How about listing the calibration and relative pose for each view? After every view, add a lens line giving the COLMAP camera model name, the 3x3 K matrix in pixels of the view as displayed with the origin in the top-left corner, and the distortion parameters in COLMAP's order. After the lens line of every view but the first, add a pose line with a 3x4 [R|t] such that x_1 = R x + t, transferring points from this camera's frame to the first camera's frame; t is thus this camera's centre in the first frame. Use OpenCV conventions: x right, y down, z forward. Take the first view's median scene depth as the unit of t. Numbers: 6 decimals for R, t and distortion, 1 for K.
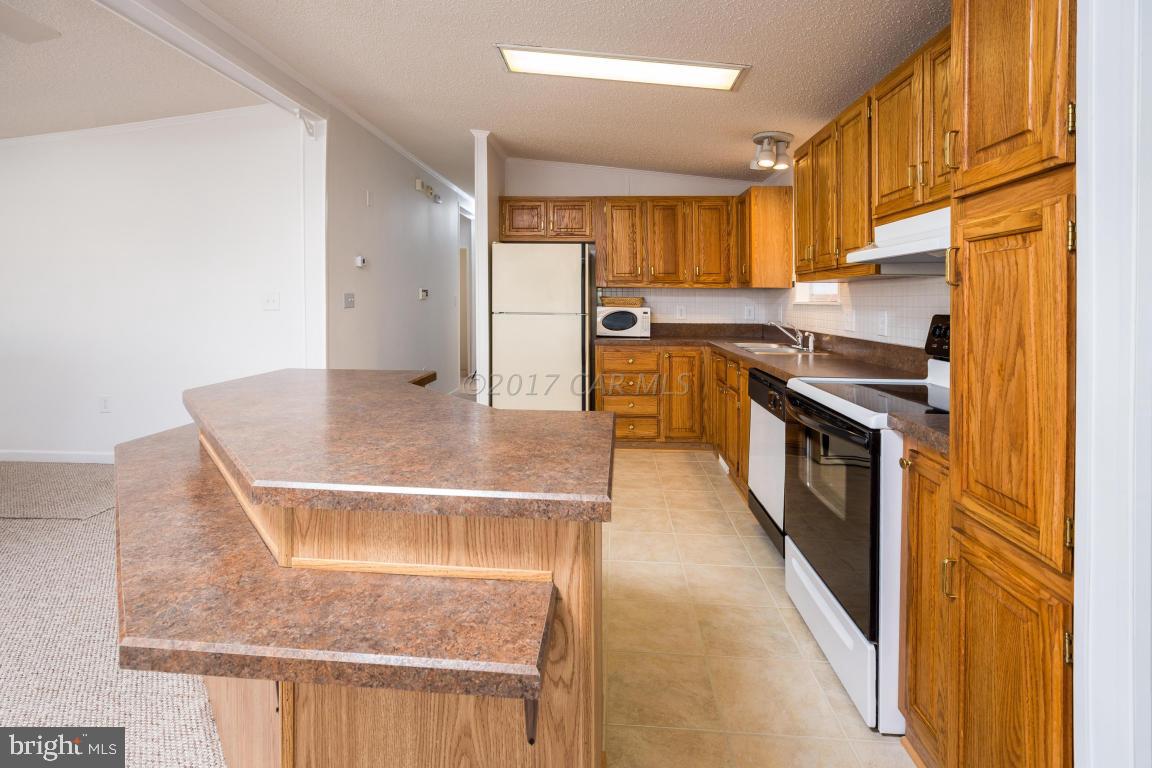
lens RADIAL K [[542.4, 0, 576.7], [0, 542.4, 305.7], [0, 0, 1]] dist [-0.023520, 0.009439]
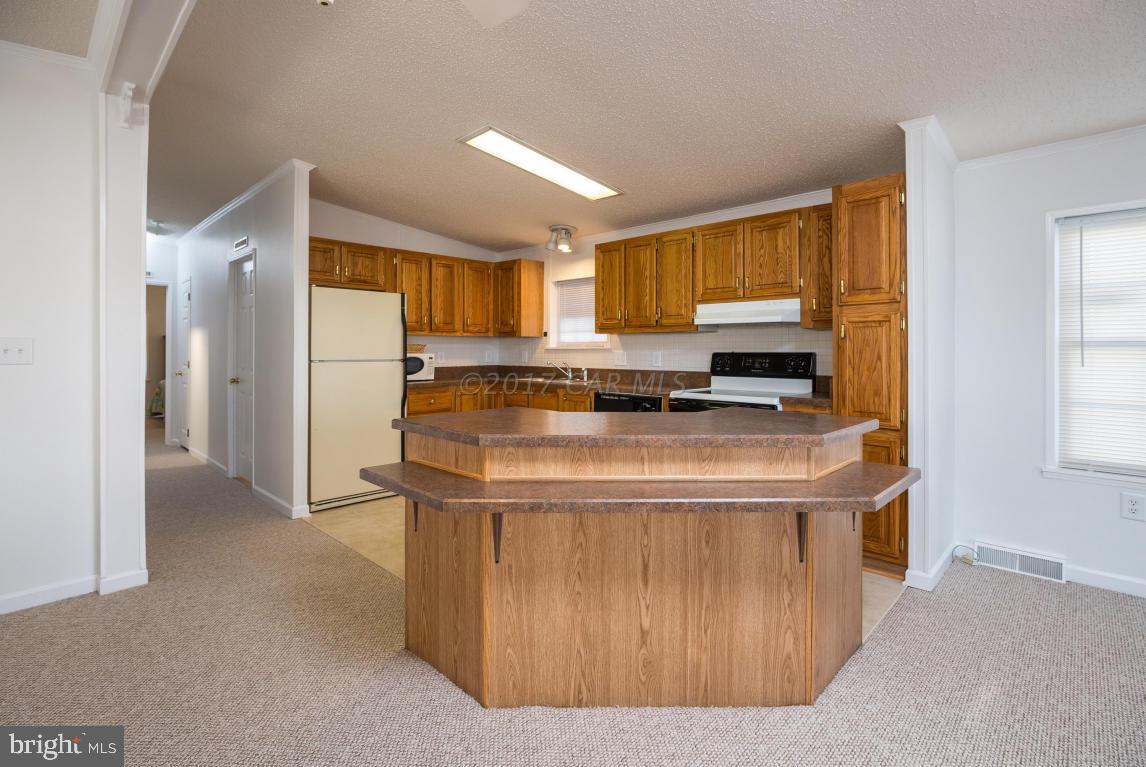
lens RADIAL K [[539.6, 0, 559.6], [0, 539.6, 347.0], [0, 0, 1]] dist [-0.023520, 0.009439]
pose [[0.671943, -0.004078, 0.740592, -0.550701], [0.012602, 0.999903, -0.005928, 0.000081], [-0.740496, 0.013316, 0.671929, 0.067922]]
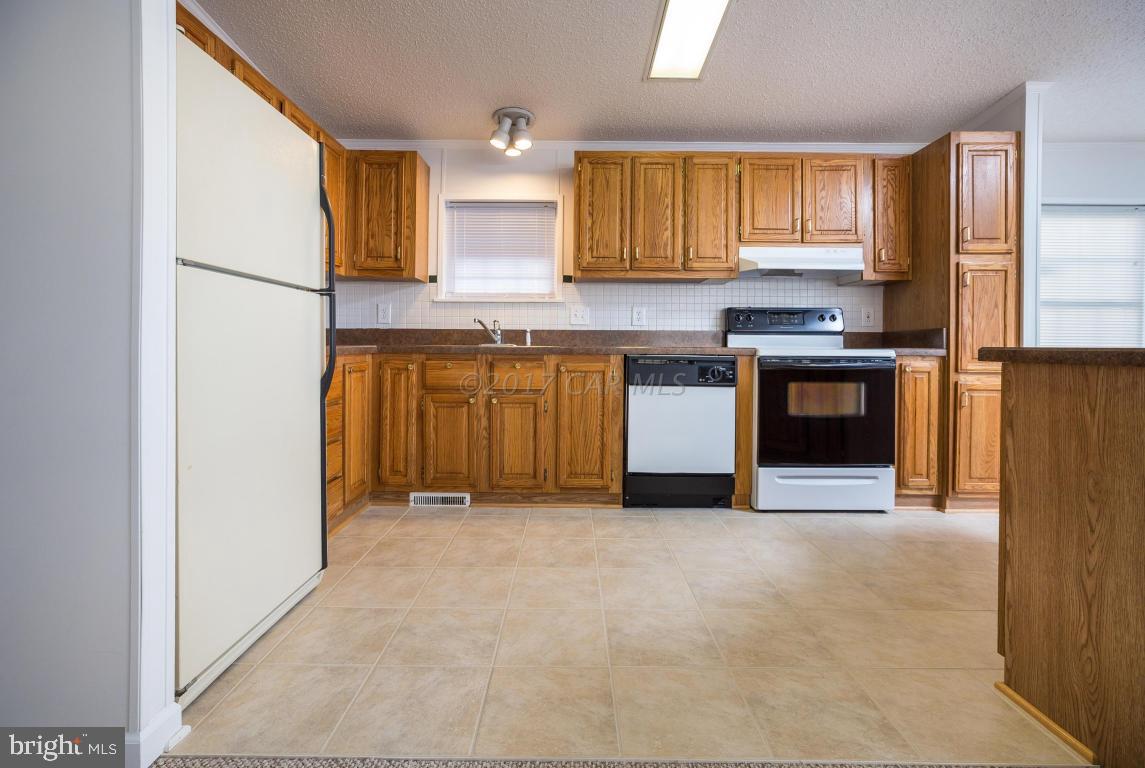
lens RADIAL K [[539.2, 0, 578.6], [0, 539.2, 347.2], [0, 0, 1]] dist [-0.023520, 0.009439]
pose [[-0.035638, -0.007864, 0.999334, -0.463389], [0.000934, 0.999968, 0.007902, 0.059842], [-0.999364, 0.001215, -0.035629, 0.755846]]
